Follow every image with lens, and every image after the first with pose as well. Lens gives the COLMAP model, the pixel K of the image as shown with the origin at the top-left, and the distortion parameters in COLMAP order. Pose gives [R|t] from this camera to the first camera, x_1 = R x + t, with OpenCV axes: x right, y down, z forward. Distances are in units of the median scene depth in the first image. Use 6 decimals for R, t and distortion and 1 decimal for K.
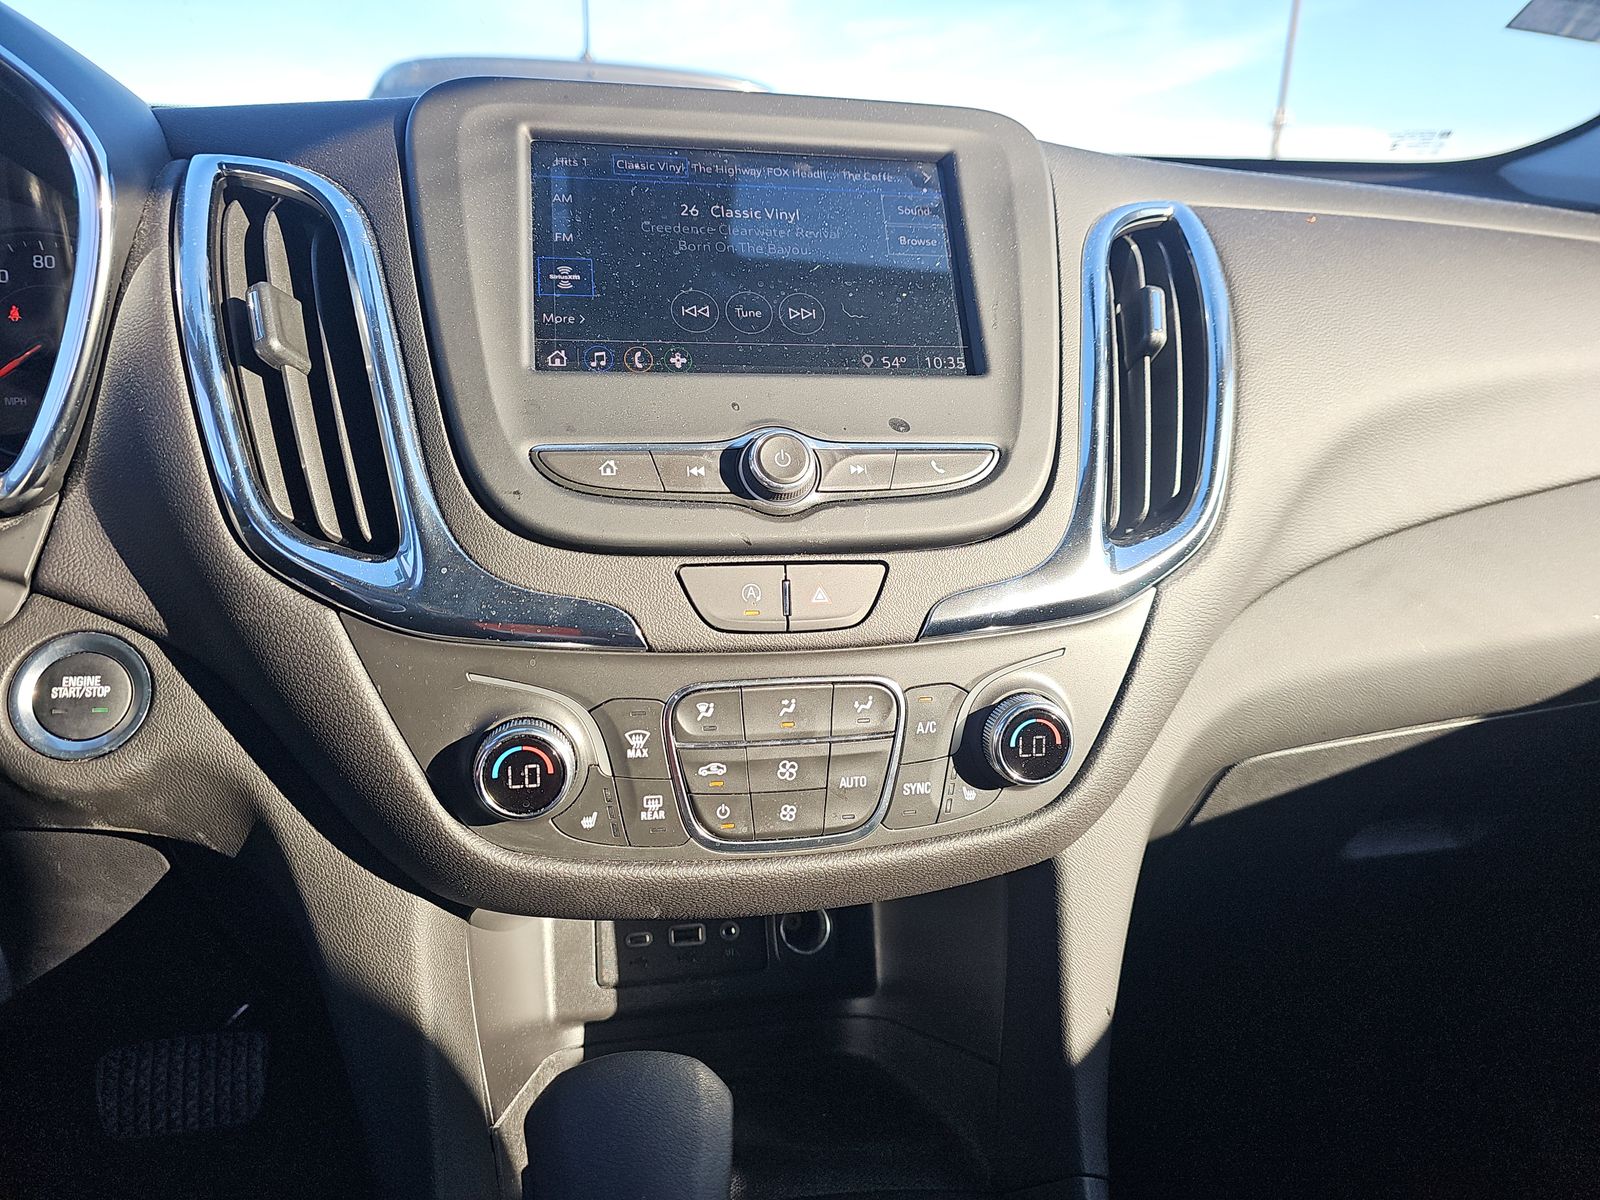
lens RADIAL K [[1076.4, 0, 800.0], [0, 1076.4, 600.0], [0, 0, 1]] dist [0.039889, -0.000560]
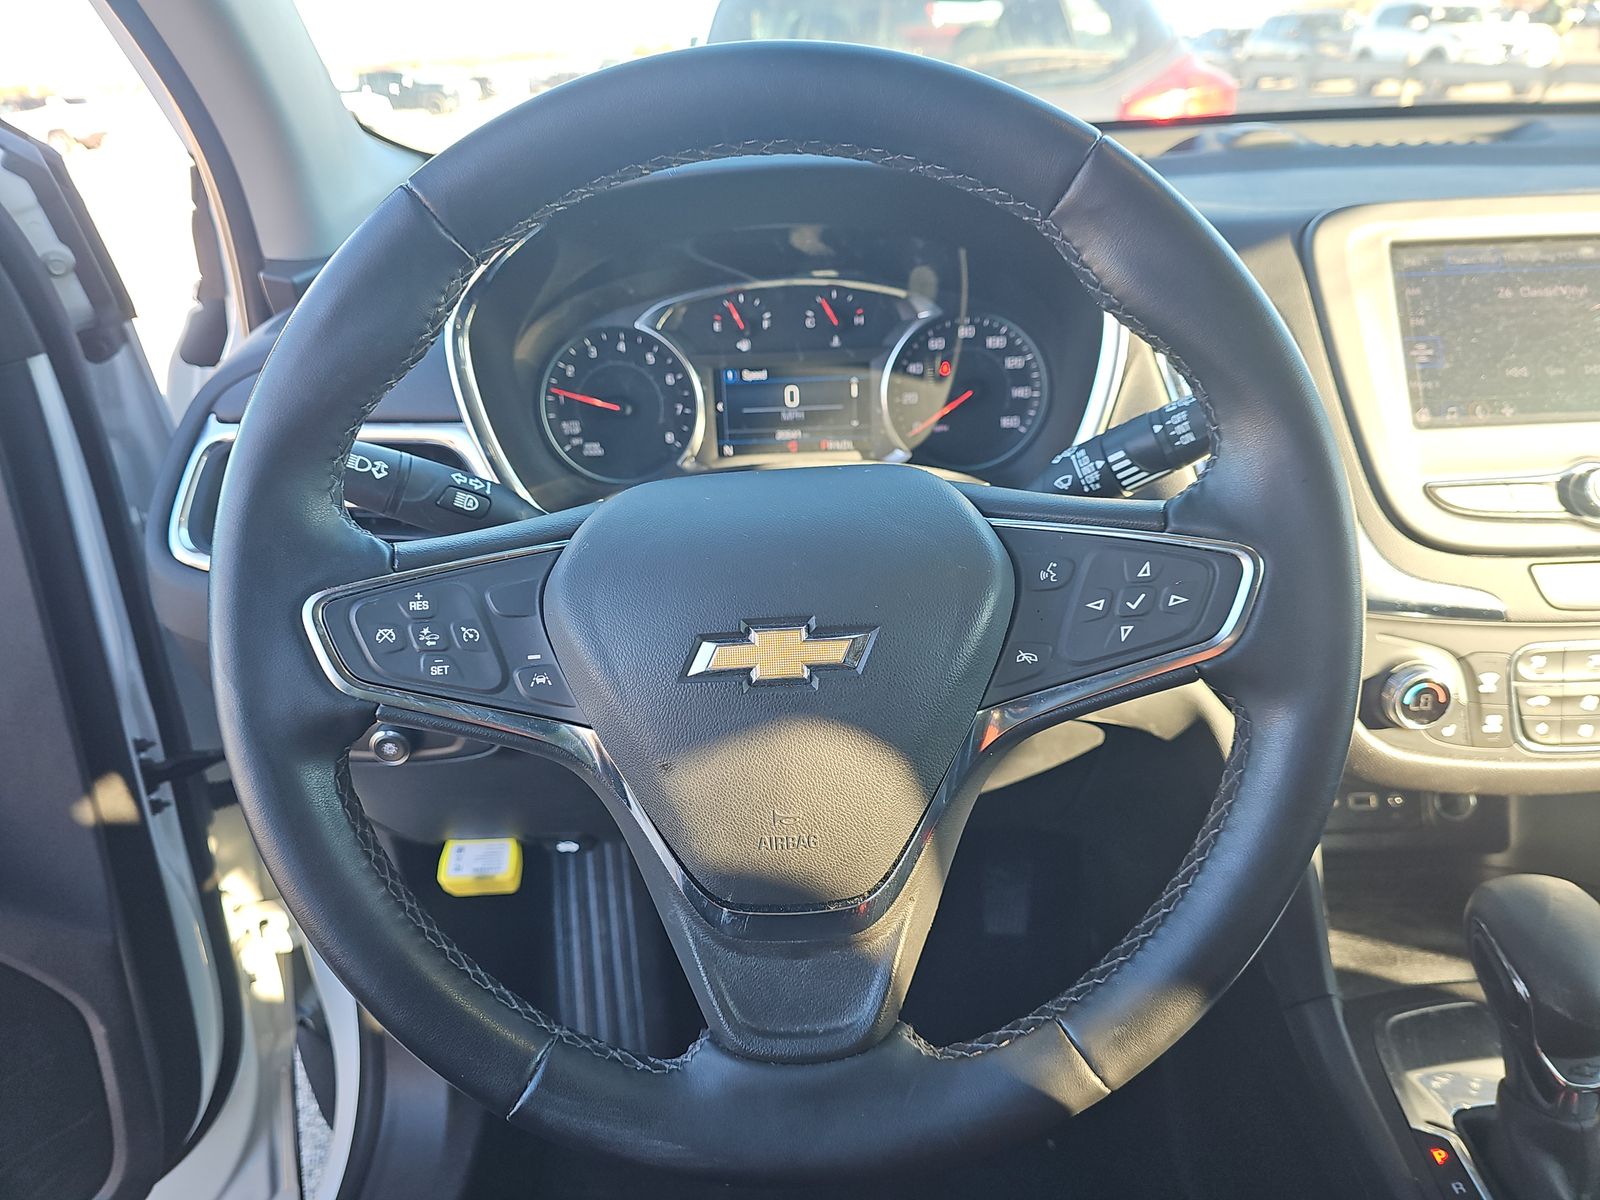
lens RADIAL K [[1076.4, 0, 800.0], [0, 1076.4, 600.0], [0, 0, 1]] dist [0.039889, -0.000560]
pose [[0.985456, 0.023932, -0.168240, -0.829698], [-0.001624, 0.991314, 0.131505, -0.175949], [0.169926, -0.129319, 0.976935, -0.624411]]
